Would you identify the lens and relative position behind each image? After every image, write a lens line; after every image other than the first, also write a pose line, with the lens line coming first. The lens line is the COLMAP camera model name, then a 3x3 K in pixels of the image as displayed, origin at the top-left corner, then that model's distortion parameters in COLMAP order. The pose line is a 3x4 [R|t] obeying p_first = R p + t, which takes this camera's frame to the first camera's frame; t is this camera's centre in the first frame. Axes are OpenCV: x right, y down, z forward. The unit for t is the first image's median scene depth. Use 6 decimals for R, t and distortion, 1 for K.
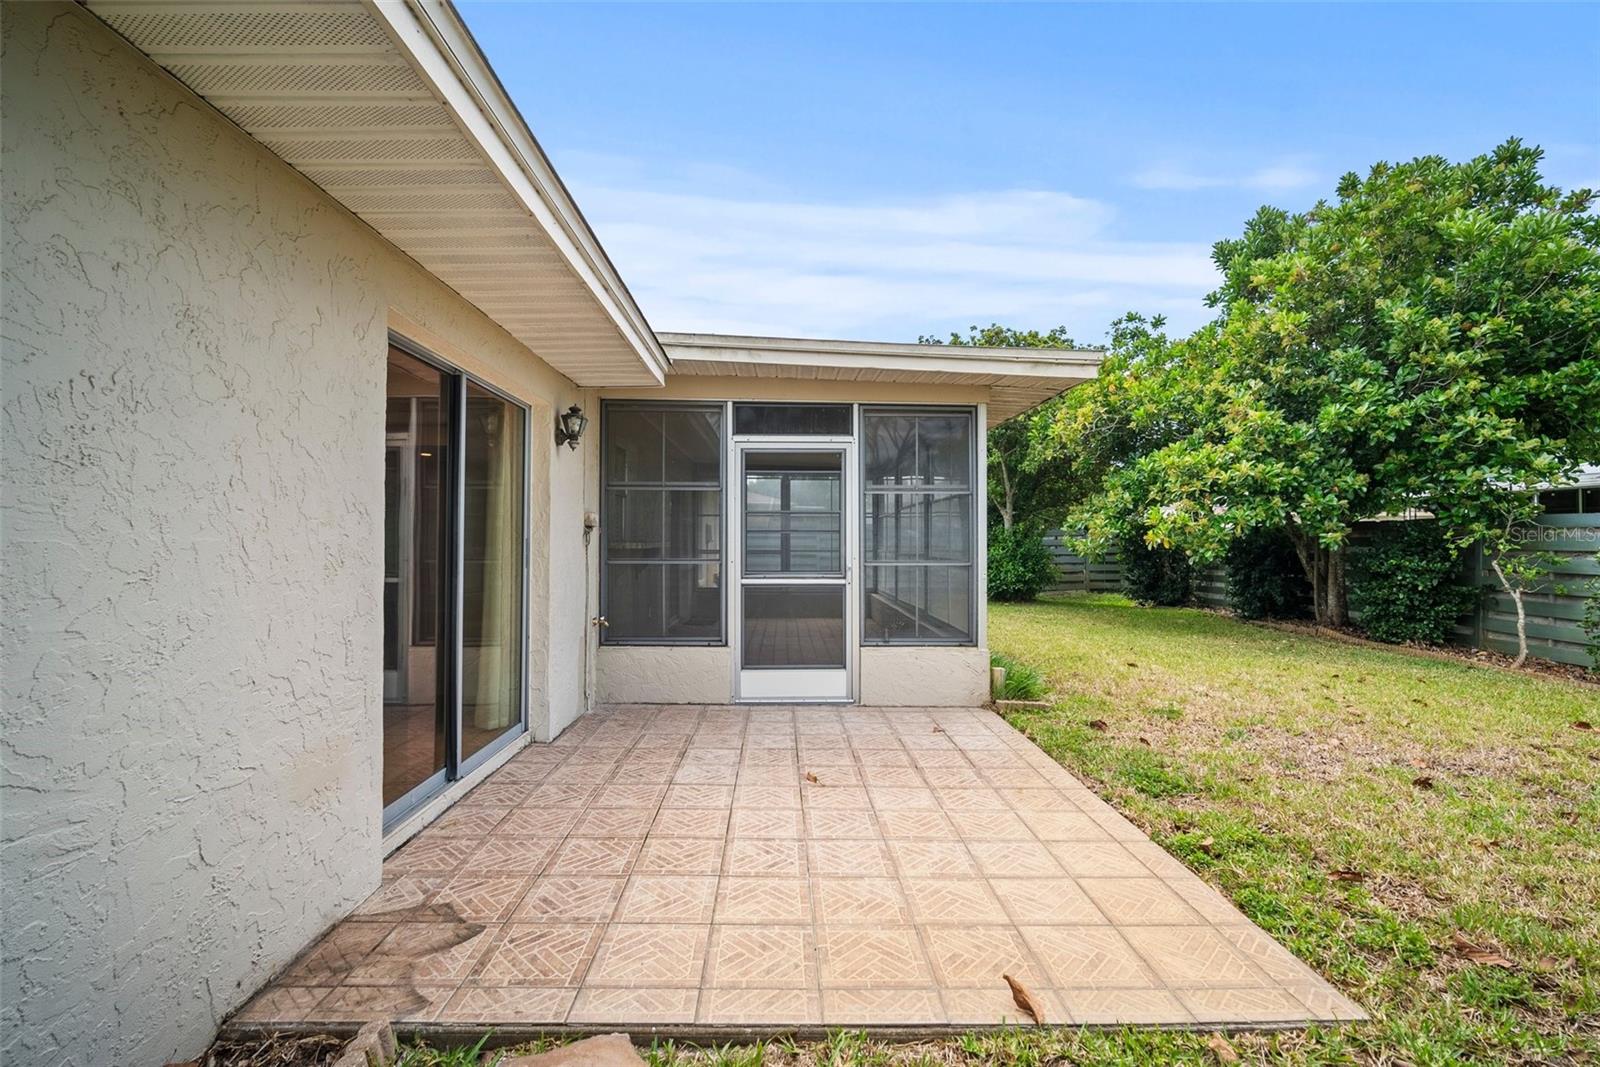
lens RADIAL K [[715.1, 0, 799.2], [0, 715.1, 532.4], [0, 0, 1]] dist [-0.012182, 0.003796]
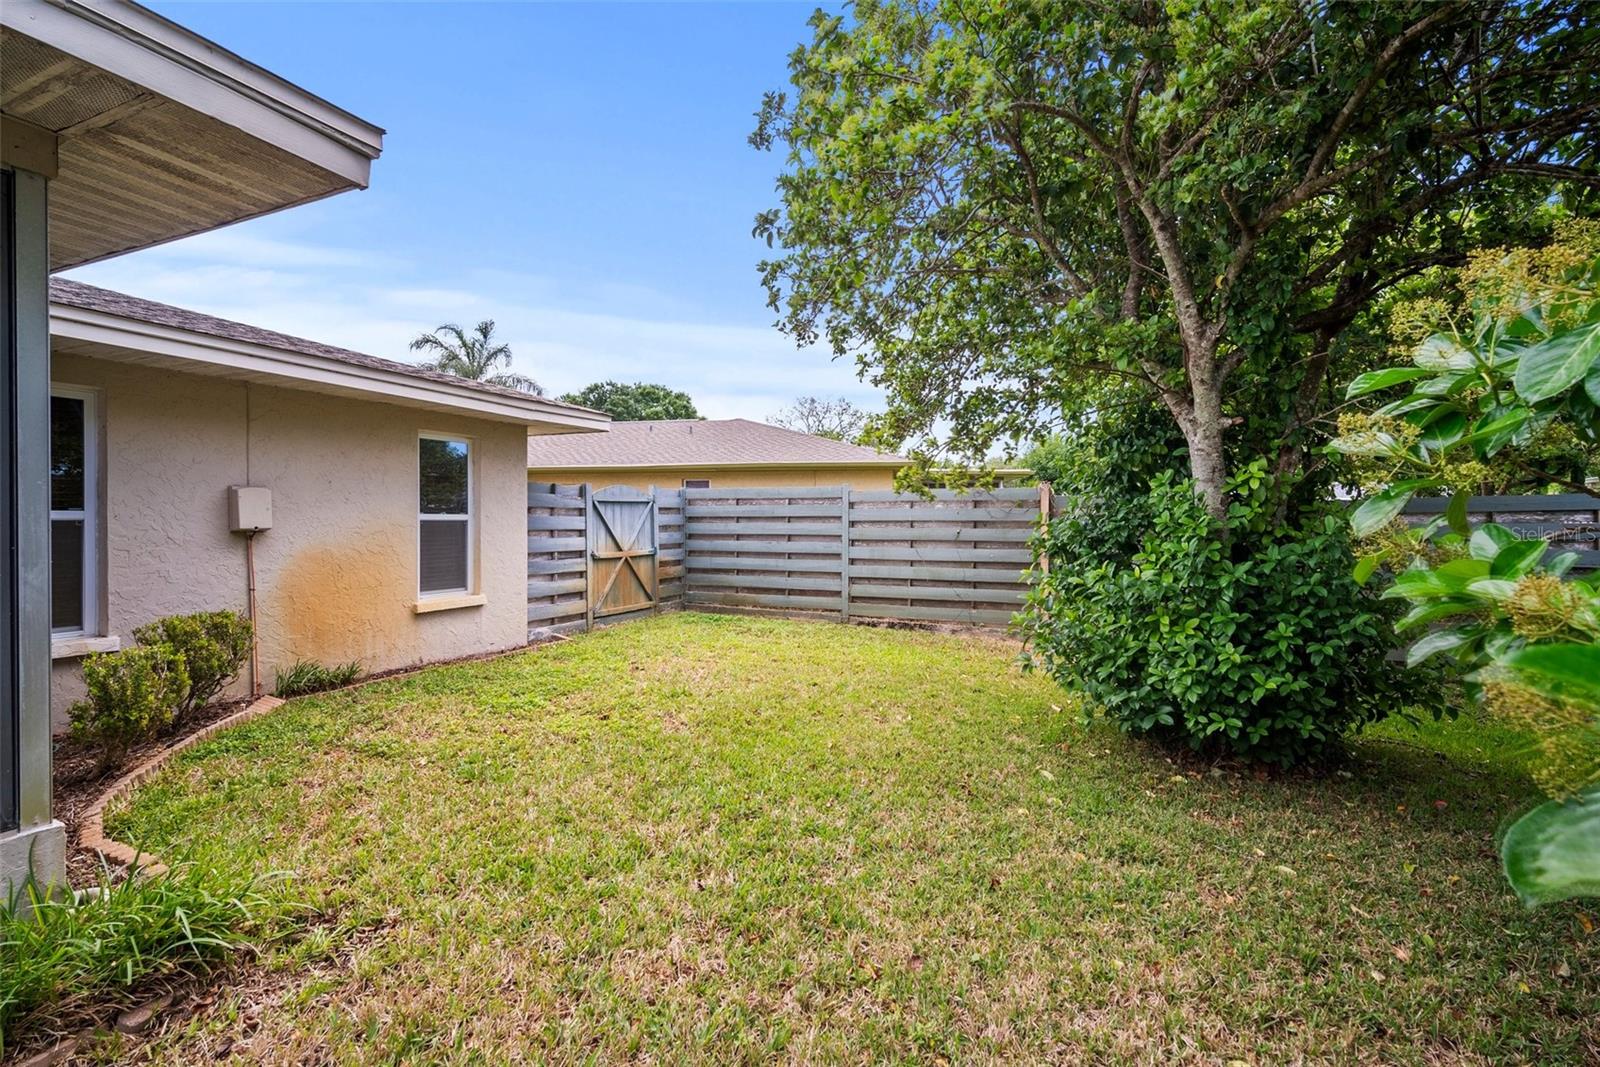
lens RADIAL K [[715.1, 0, 804.2], [0, 715.1, 527.2], [0, 0, 1]] dist [-0.012182, 0.003796]
pose [[0.894826, 0.003765, -0.446398, 0.757359], [0.005962, 0.999774, 0.020384, 0.011658], [0.446374, -0.020902, 0.894602, 1.909021]]
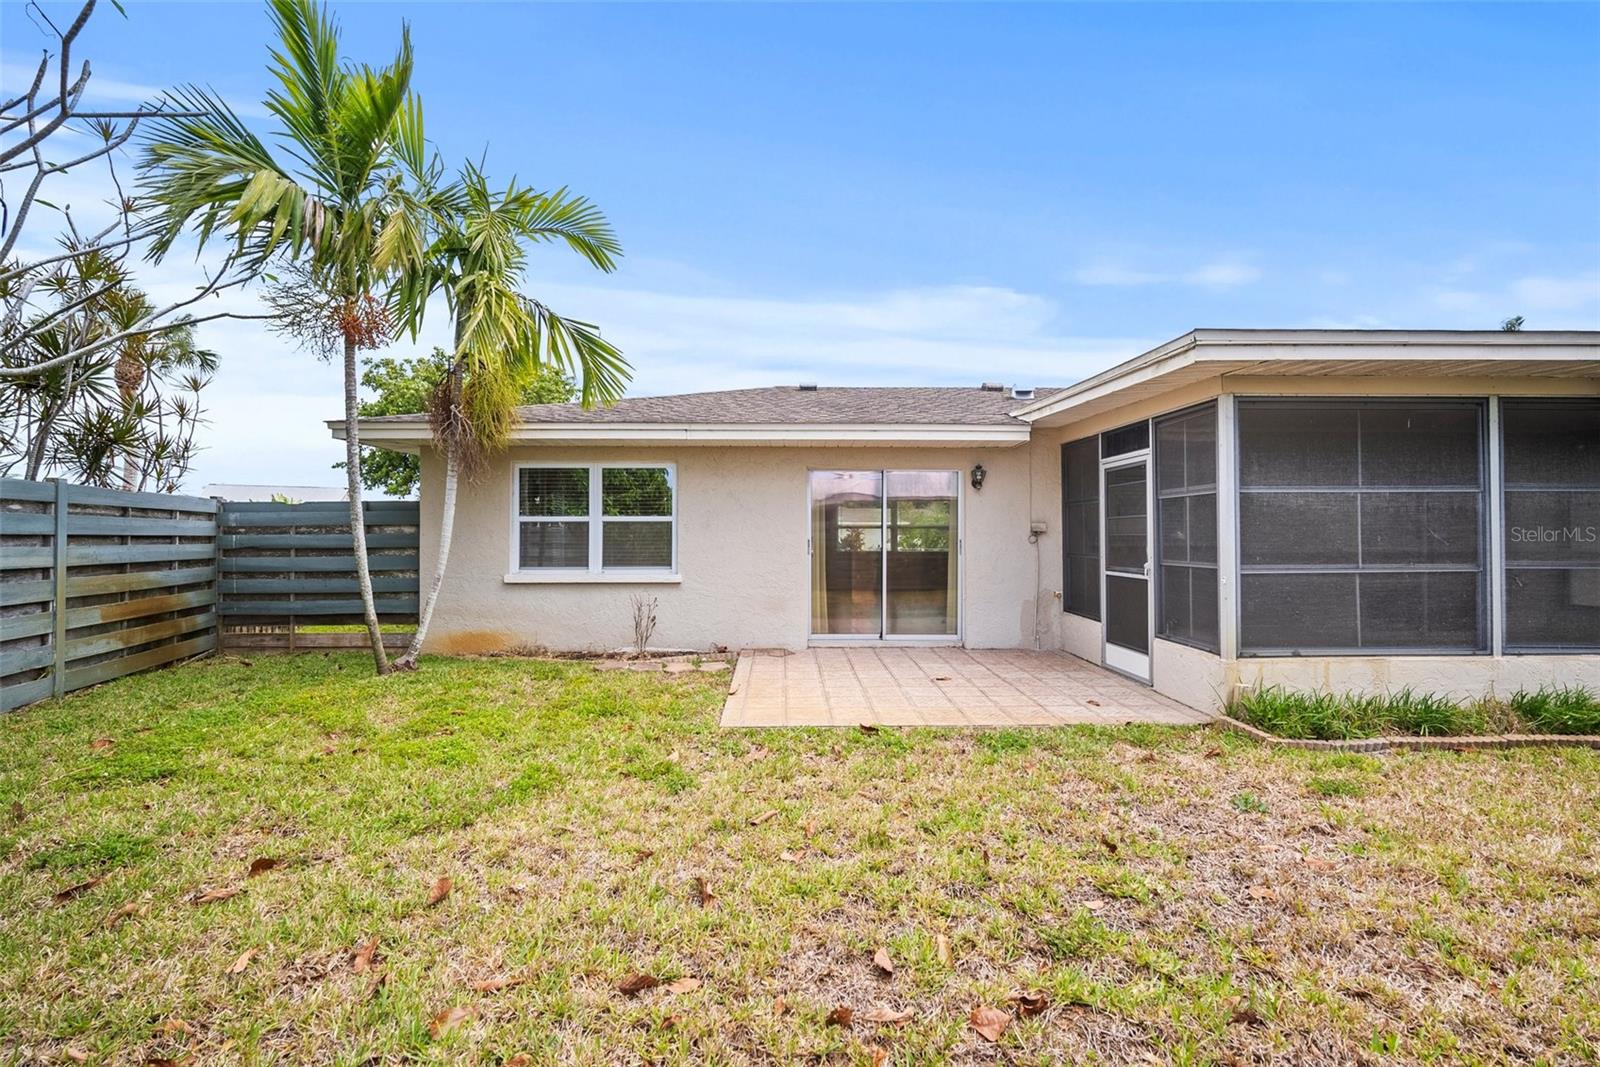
lens RADIAL K [[715.1, 0, 788.9], [0, 715.1, 534.4], [0, 0, 1]] dist [-0.012182, 0.003796]
pose [[-0.022154, -0.002345, -0.999752, 1.200265], [0.013536, 0.999905, -0.002645, -0.004499], [0.999663, -0.013591, -0.022120, 0.459330]]
